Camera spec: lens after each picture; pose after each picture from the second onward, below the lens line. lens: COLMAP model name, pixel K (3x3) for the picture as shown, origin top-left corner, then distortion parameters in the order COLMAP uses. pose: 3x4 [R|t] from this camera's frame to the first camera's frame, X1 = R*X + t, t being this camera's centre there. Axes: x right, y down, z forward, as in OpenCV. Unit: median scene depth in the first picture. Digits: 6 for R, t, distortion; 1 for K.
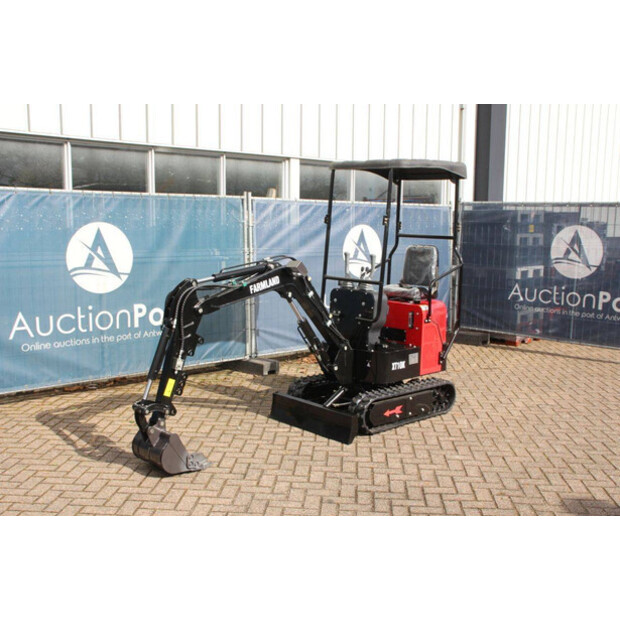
lens RADIAL K [[702.2, 0, 311.7], [0, 702.2, 306.7], [0, 0, 1]] dist [-0.030547, 0.000000]
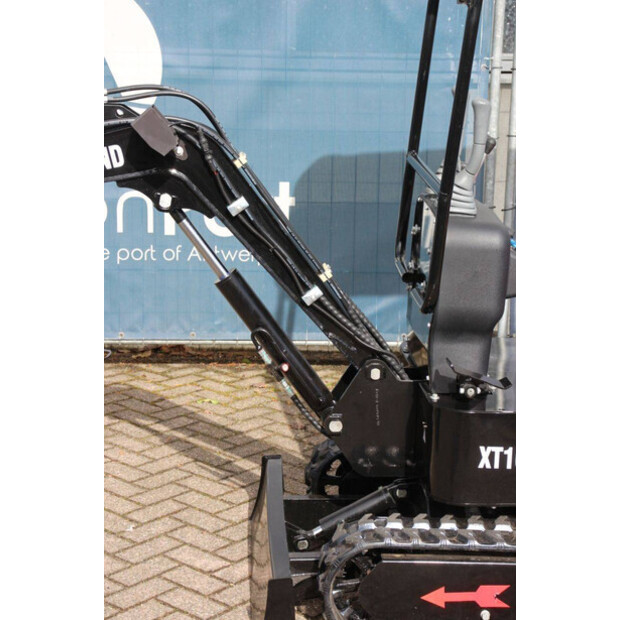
lens RADIAL K [[1465.9, 0, 314.9], [0, 1465.9, 320.1], [0, 0, 1]] dist [0.442975, 0.000000]
pose [[0.774752, 0.154864, -0.613006, 0.432767], [-0.087583, 0.986479, 0.138523, -0.059270], [0.626170, -0.053632, 0.777840, 0.407278]]
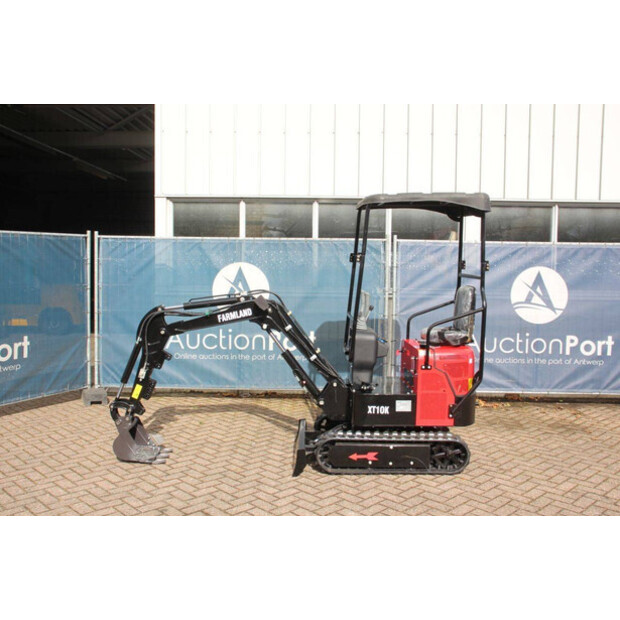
lens RADIAL K [[625.0, 0, 311.2], [0, 625.0, 308.4], [0, 0, 1]] dist [-0.082332, 0.000000]
pose [[0.742344, 0.043589, -0.668599, 0.582774], [-0.082860, 0.996194, -0.027052, -0.021433], [0.664875, 0.075482, 0.743131, 0.288861]]
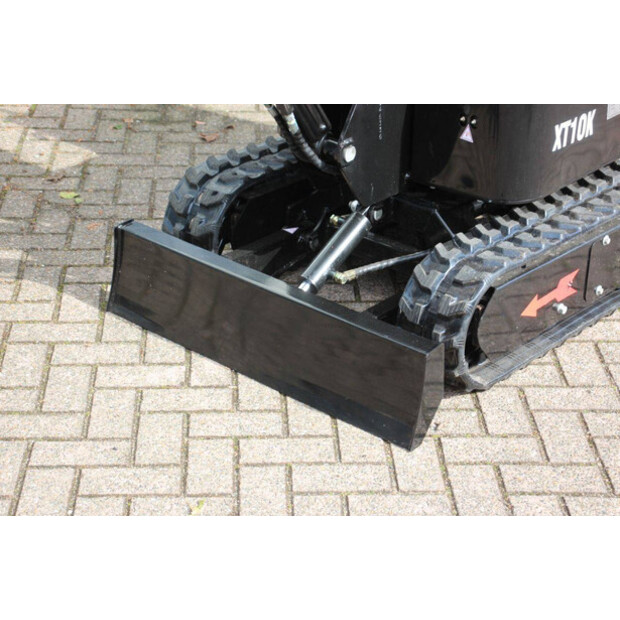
lens RADIAL K [[1465.9, 0, 307.8], [0, 1465.9, 317.4], [0, 0, 1]] dist [0.442975, 0.000000]
pose [[0.994100, -0.042474, 0.099806, -0.038340], [0.006086, 0.940536, 0.339639, -0.043666], [-0.108297, -0.337027, 0.935246, 0.420803]]
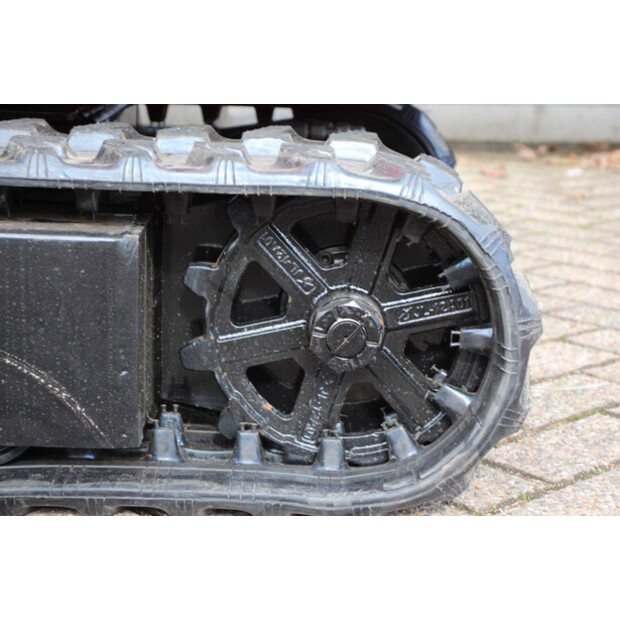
lens RADIAL K [[1398.7, 0, 309.6], [0, 1398.7, 311.2], [0, 0, 1]] dist [0.269003, 0.000000]
pose [[0.724199, 0.153866, -0.672206, 0.314023], [-0.093672, 0.987704, 0.125165, 0.103854], [0.683199, -0.027678, 0.729707, 0.874421]]
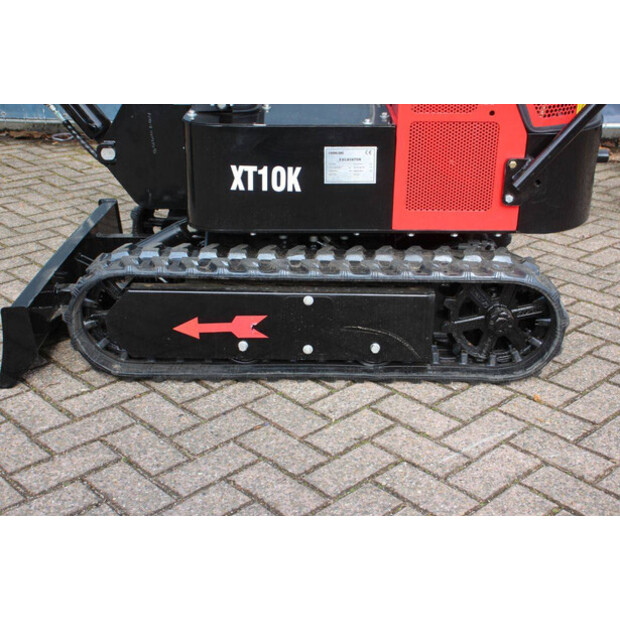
lens RADIAL K [[880.3, 0, 313.2], [0, 880.3, 308.7], [0, 0, 1]] dist [0.075923, 0.000000]
pose [[0.727619, 0.255295, -0.636706, 0.359631], [-0.077011, 0.952701, 0.293990, 0.026146], [0.681645, -0.164879, 0.712864, 0.712741]]
